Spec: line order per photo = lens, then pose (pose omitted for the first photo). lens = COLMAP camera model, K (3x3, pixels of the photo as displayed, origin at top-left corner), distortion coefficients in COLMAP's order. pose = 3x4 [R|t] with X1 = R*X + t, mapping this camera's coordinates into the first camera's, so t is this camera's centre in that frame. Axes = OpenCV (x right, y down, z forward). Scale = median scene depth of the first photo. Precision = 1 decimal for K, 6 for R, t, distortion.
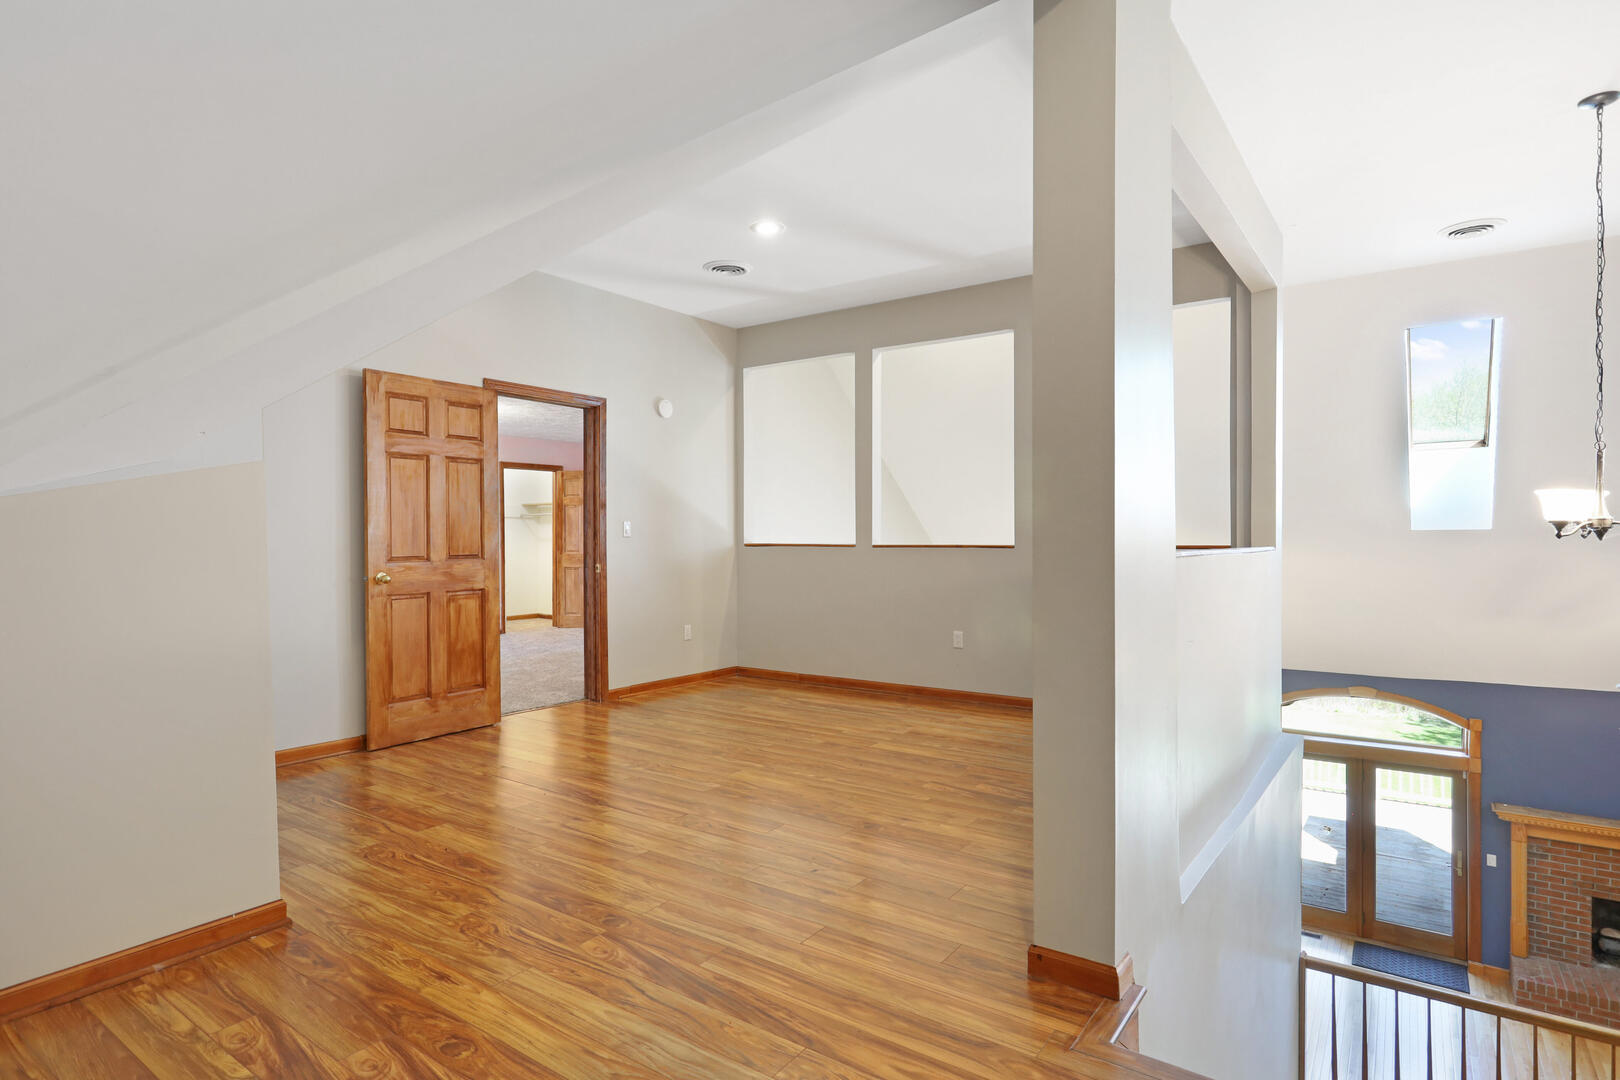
lens RADIAL K [[820.4, 0, 809.8], [0, 820.4, 538.7], [0, 0, 1]] dist [-0.000071, -0.000013]
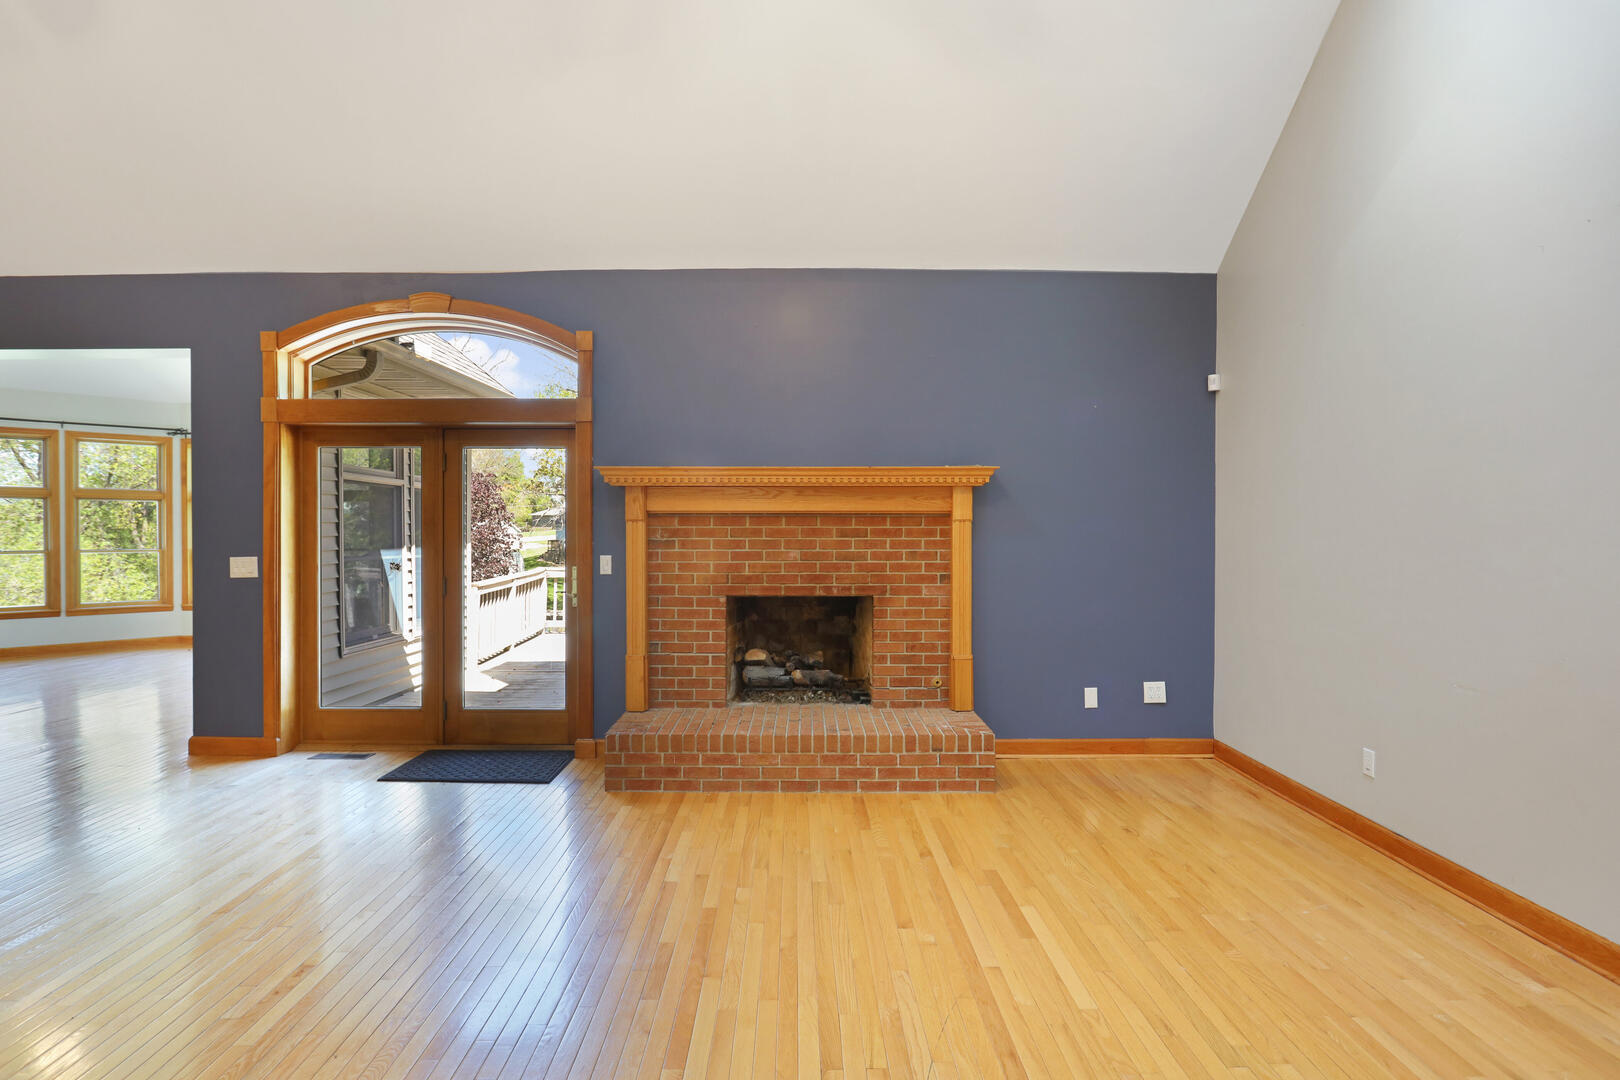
lens RADIAL K [[820.4, 0, 806.4], [0, 820.4, 542.6], [0, 0, 1]] dist [-0.000071, -0.000013]
pose [[0.807955, 0.003395, 0.589234, 0.610994], [-0.012496, 0.999857, 0.011374, 0.377617], [-0.589111, -0.016553, 0.807883, 0.434835]]
